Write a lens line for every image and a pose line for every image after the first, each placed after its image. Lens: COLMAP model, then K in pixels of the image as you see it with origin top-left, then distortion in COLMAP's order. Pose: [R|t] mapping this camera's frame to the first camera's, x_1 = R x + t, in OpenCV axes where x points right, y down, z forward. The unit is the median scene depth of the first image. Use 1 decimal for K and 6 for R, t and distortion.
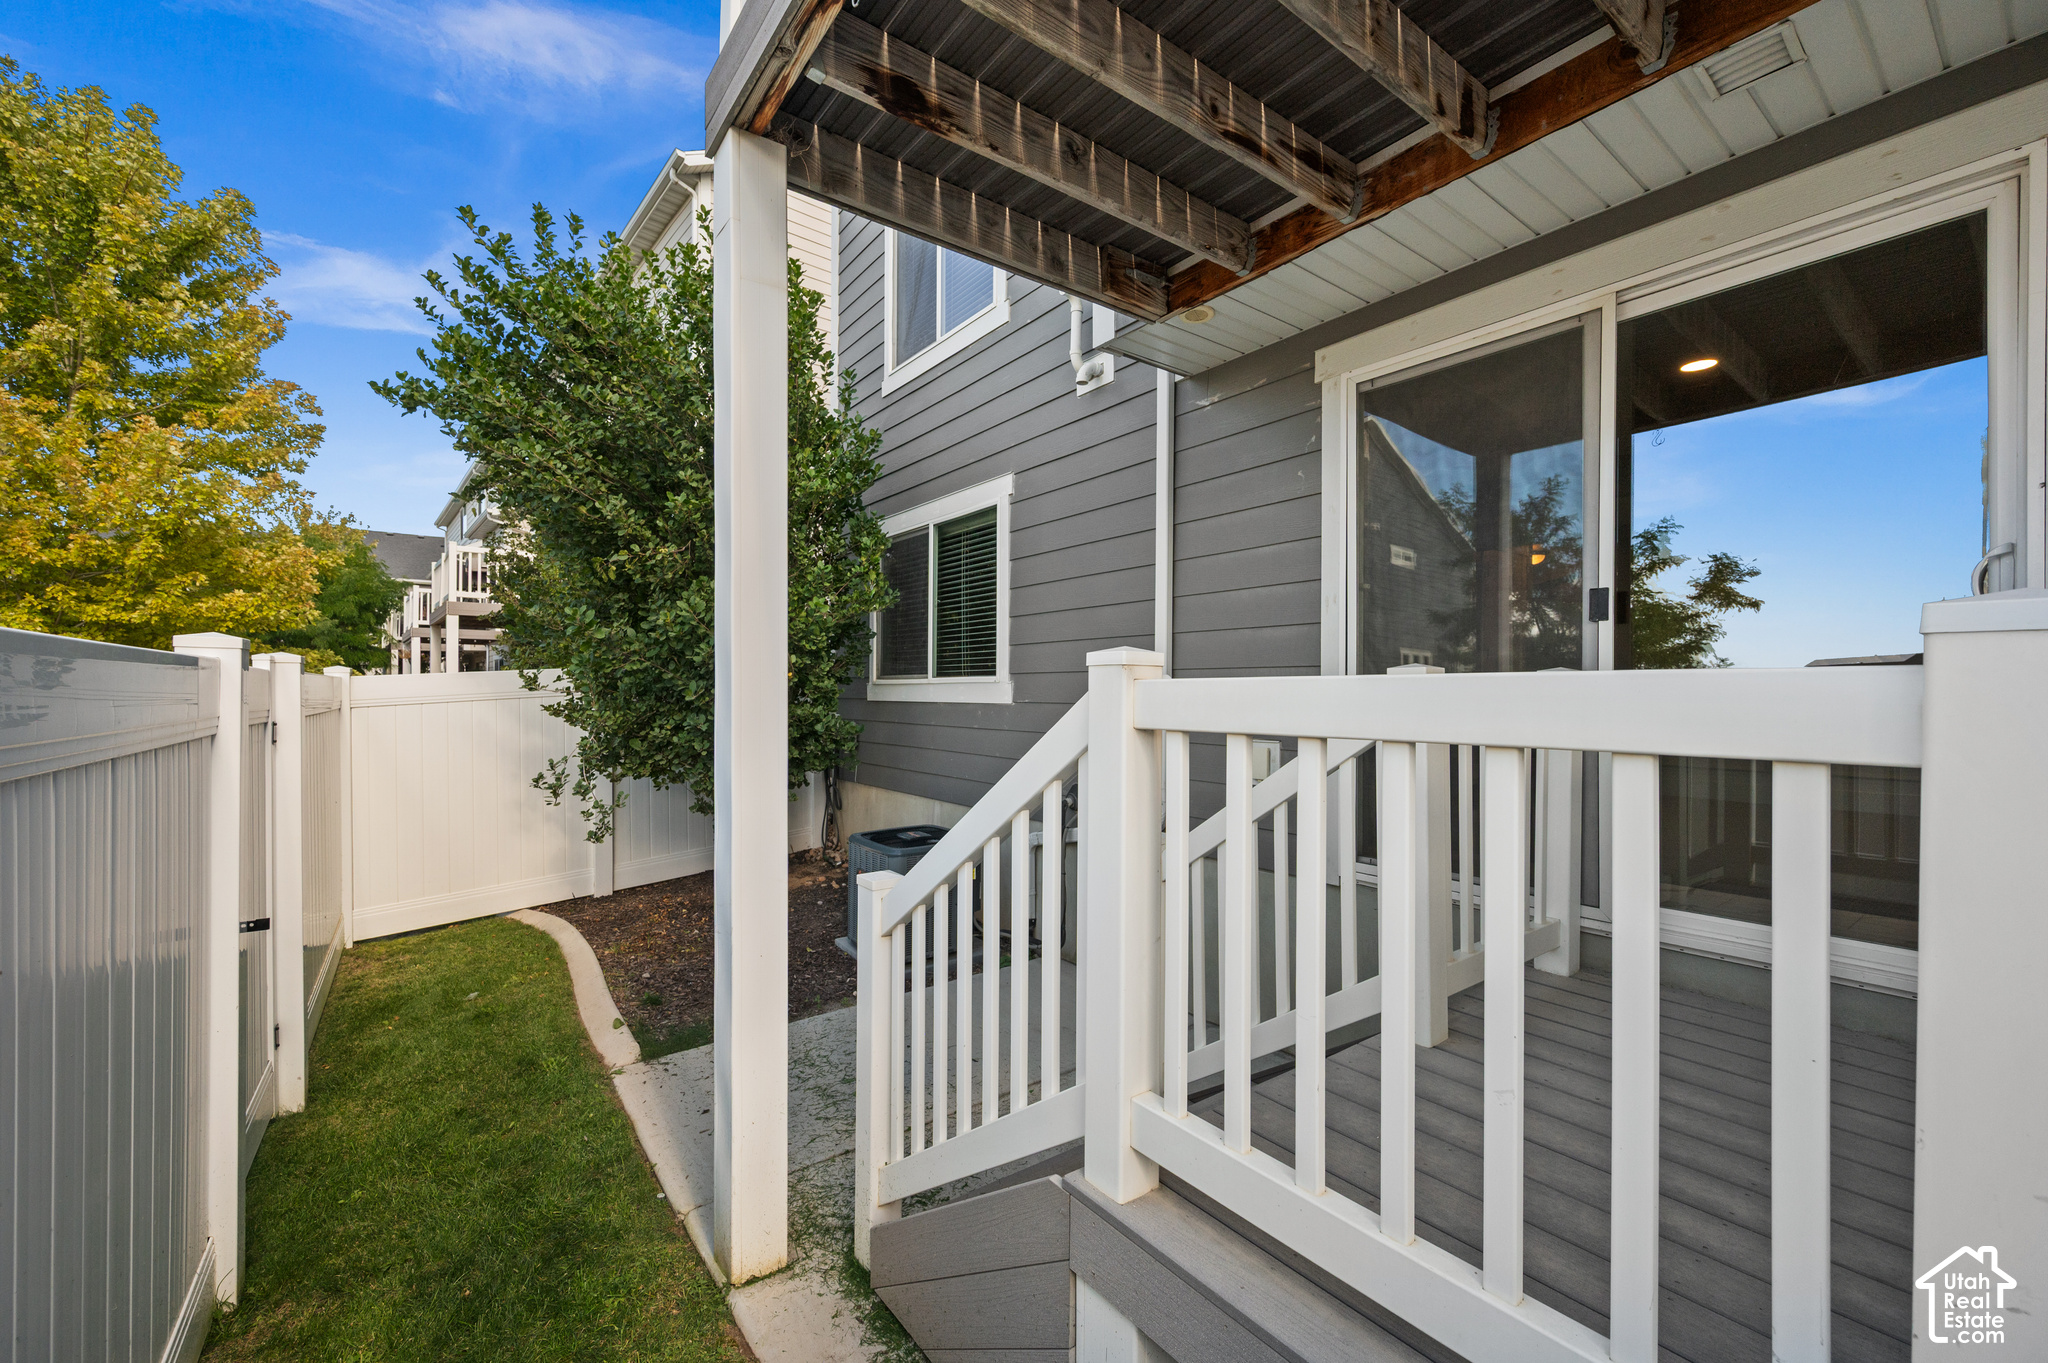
lens RADIAL K [[822.6, 0, 1029.3], [0, 822.6, 691.1], [0, 0, 1]] dist [-0.001670, -0.000734]
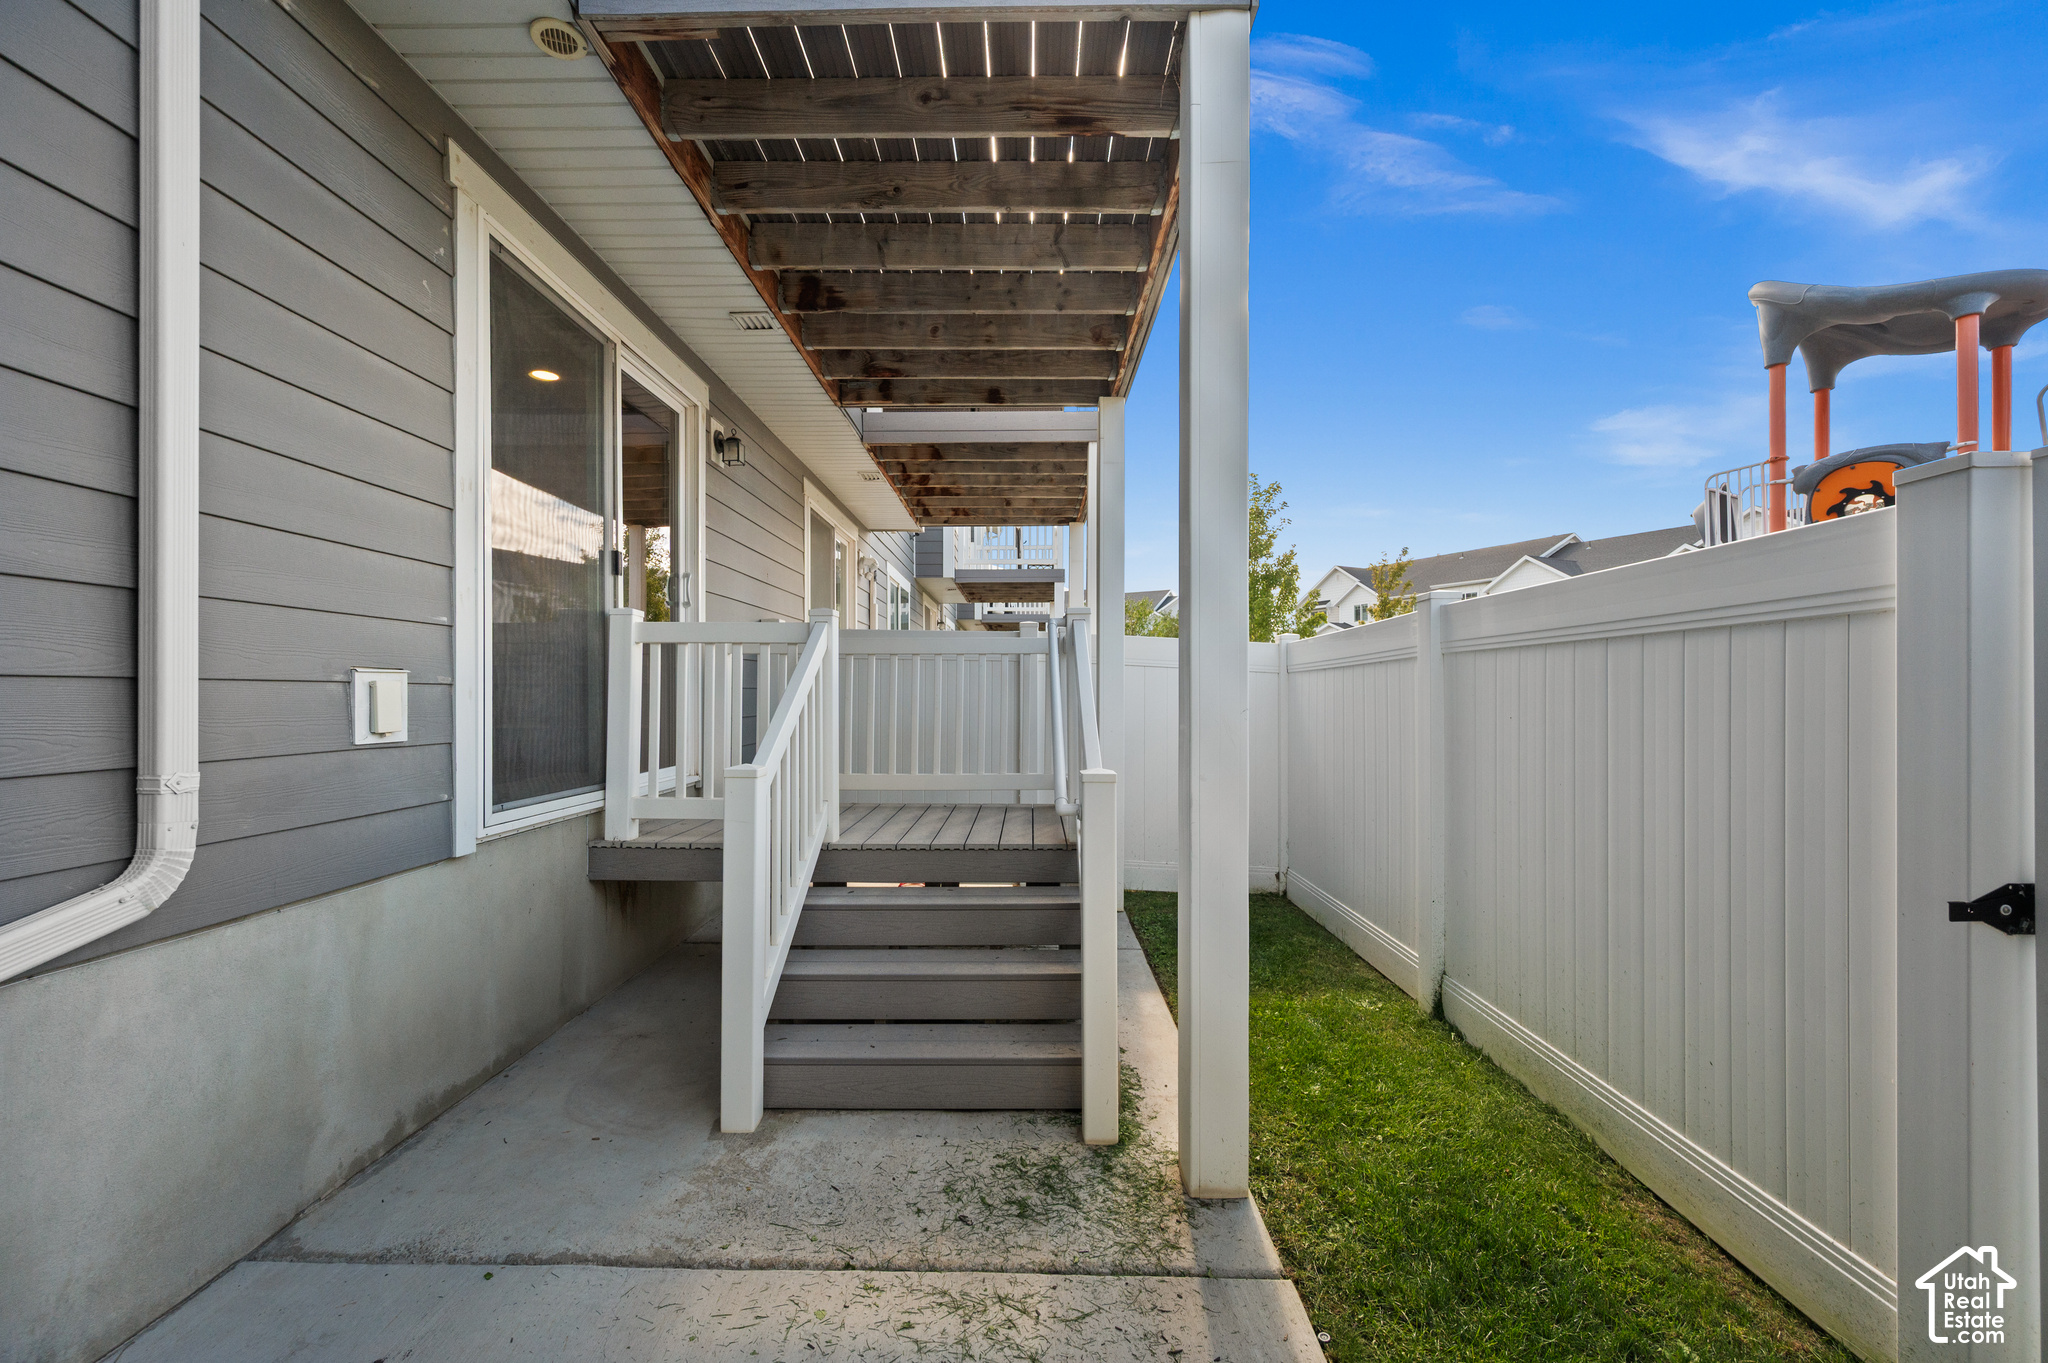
lens RADIAL K [[822.6, 0, 1025.8], [0, 822.6, 693.1], [0, 0, 1]] dist [-0.001670, -0.000734]
pose [[-0.798561, 0.000234, 0.601914, -0.521220], [-0.005200, 0.999960, -0.007288, 0.085772], [-0.601892, -0.008950, -0.798527, 1.329275]]
